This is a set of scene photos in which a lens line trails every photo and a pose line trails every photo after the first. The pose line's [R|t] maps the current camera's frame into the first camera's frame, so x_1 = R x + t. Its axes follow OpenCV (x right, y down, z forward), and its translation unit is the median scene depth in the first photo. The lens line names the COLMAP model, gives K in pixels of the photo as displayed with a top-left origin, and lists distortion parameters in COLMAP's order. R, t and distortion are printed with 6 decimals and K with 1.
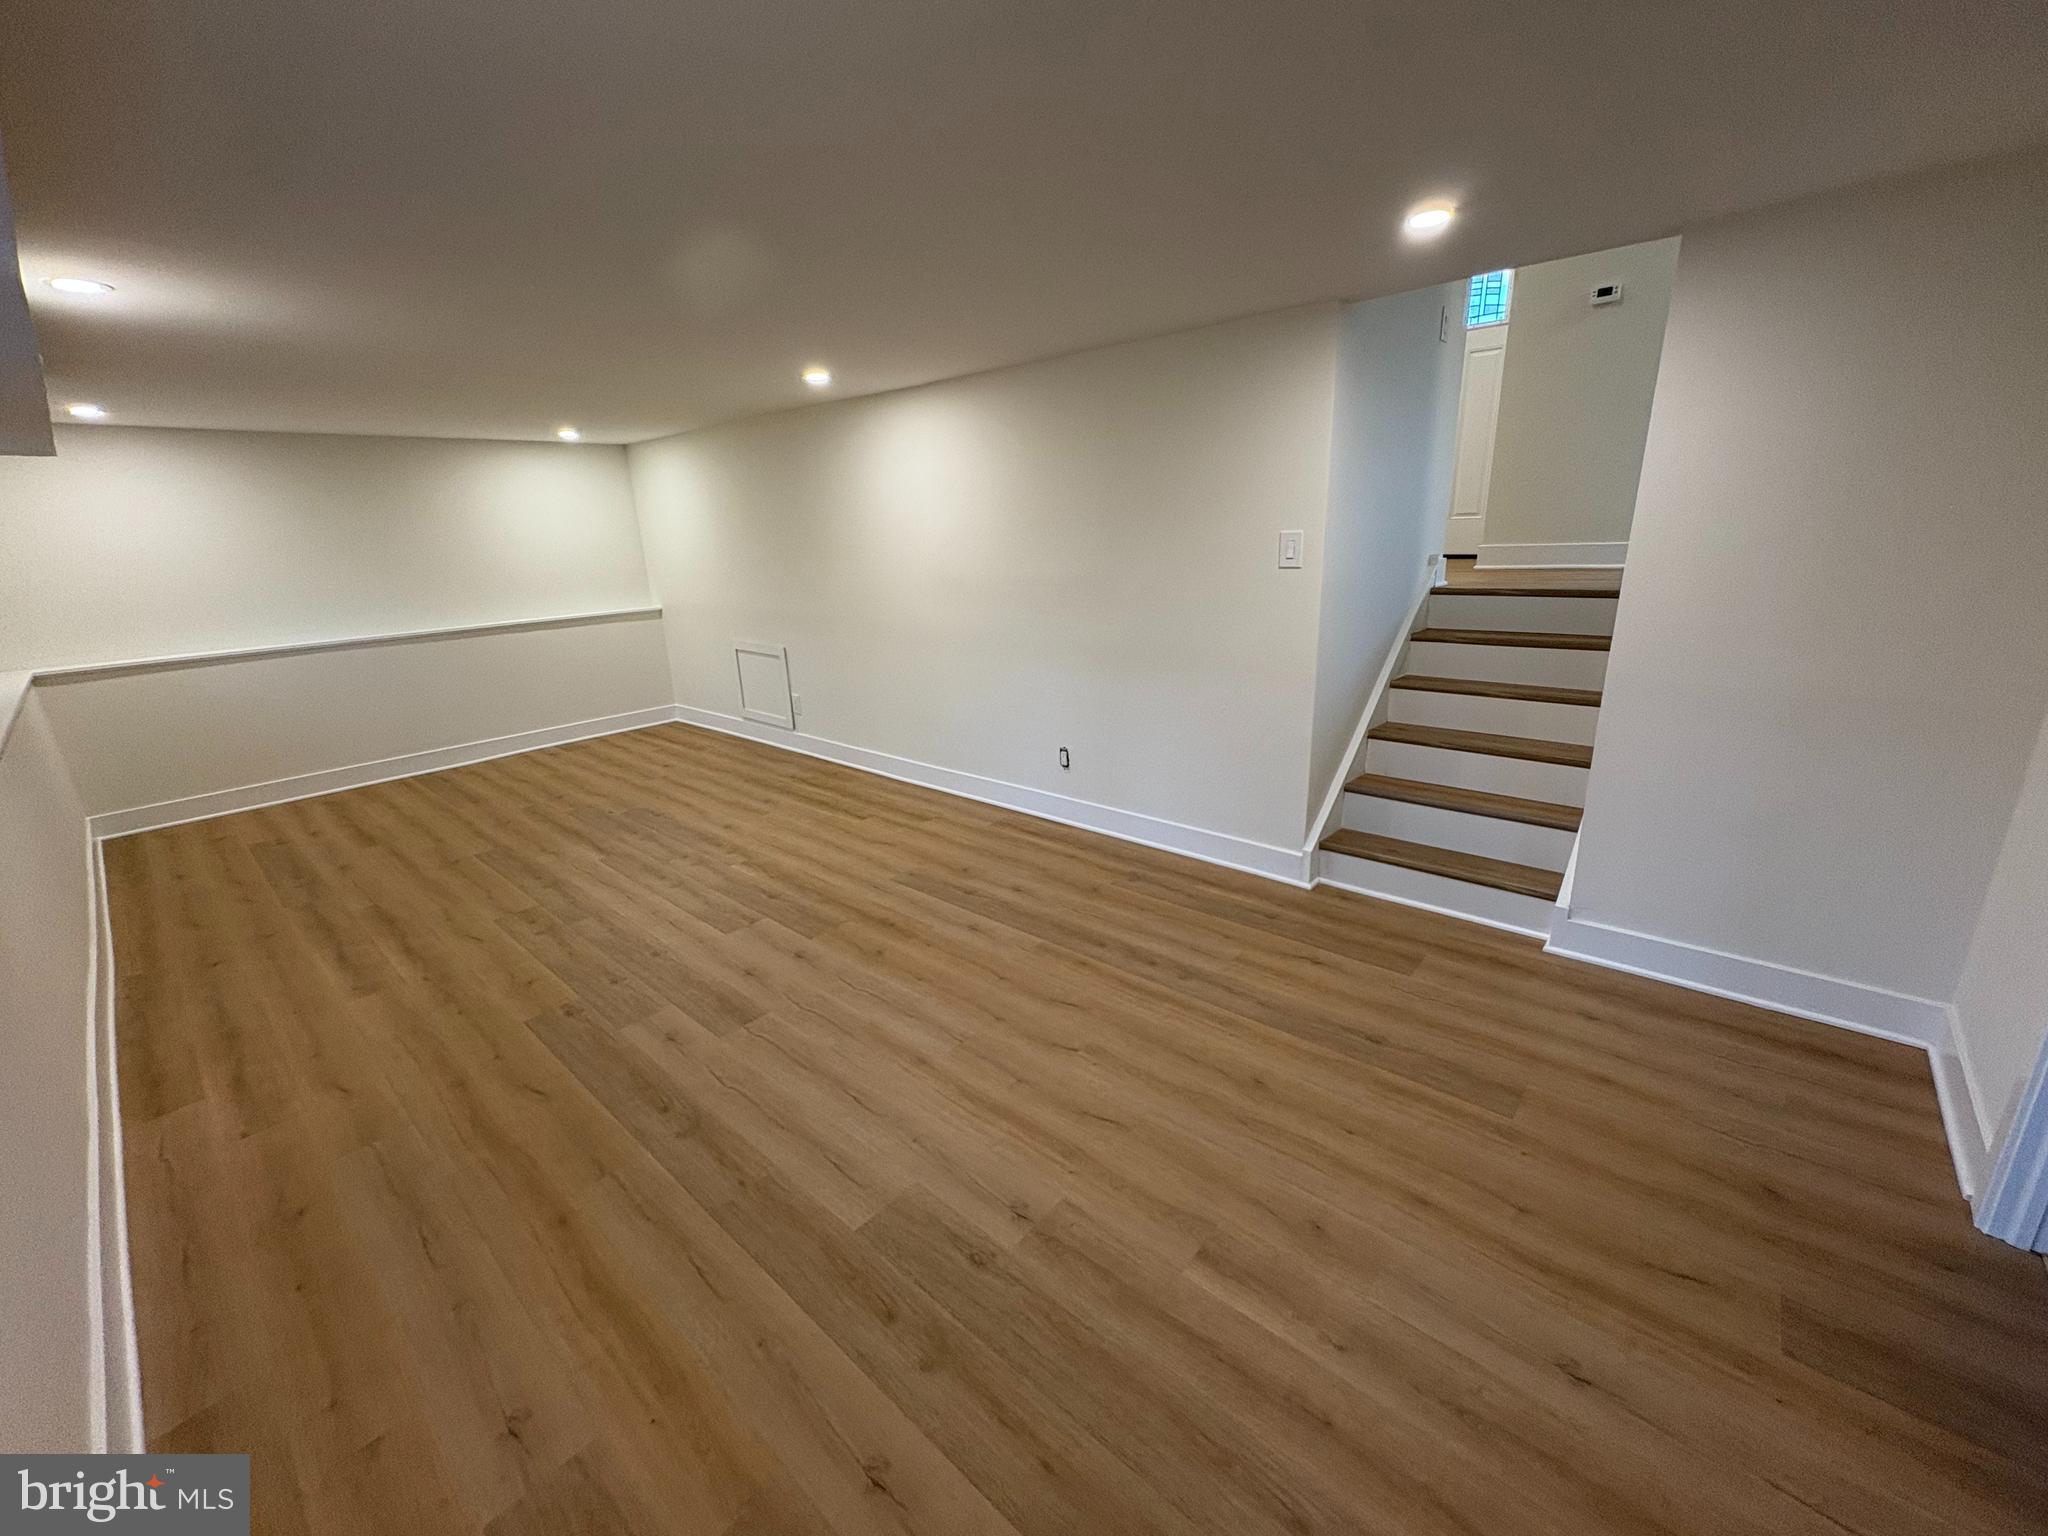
lens RADIAL K [[811.1, 0, 1033.1], [0, 811.1, 760.4], [0, 0, 1]] dist [-0.001206, 0.001322]
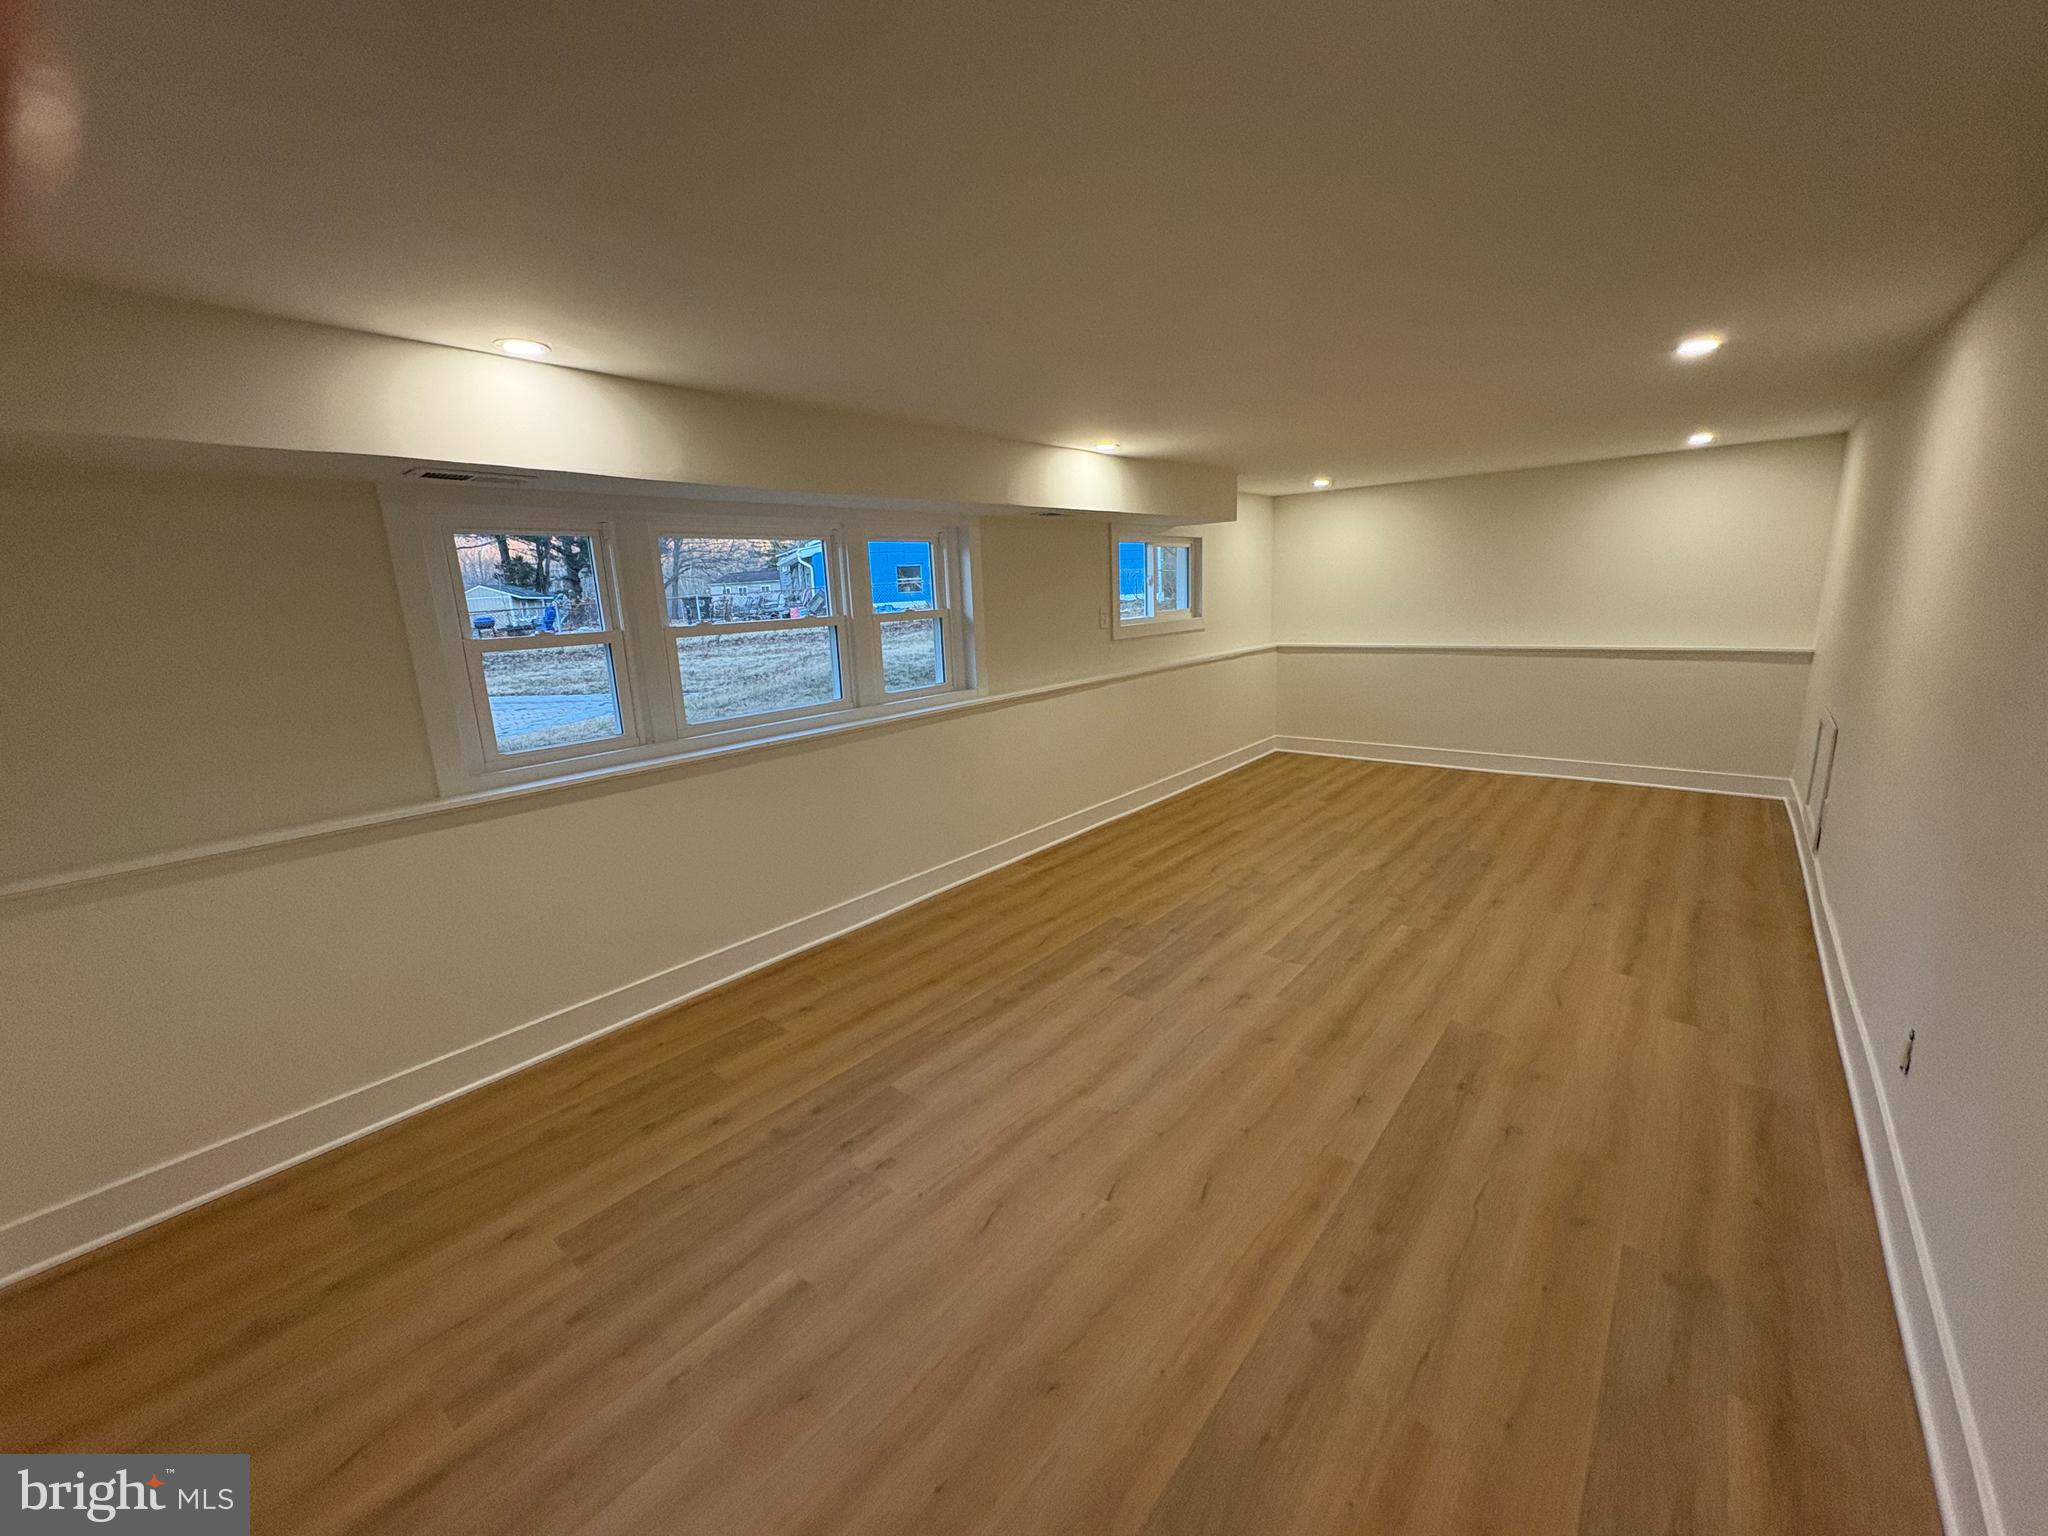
lens RADIAL K [[811.1, 0, 1022.7], [0, 811.1, 767.8], [0, 0, 1]] dist [-0.001206, 0.001322]
pose [[0.019417, 0.252257, -0.967466, 0.576951], [-0.240292, 0.940463, 0.240393, -0.192825], [0.970507, 0.227806, 0.078876, 0.557003]]
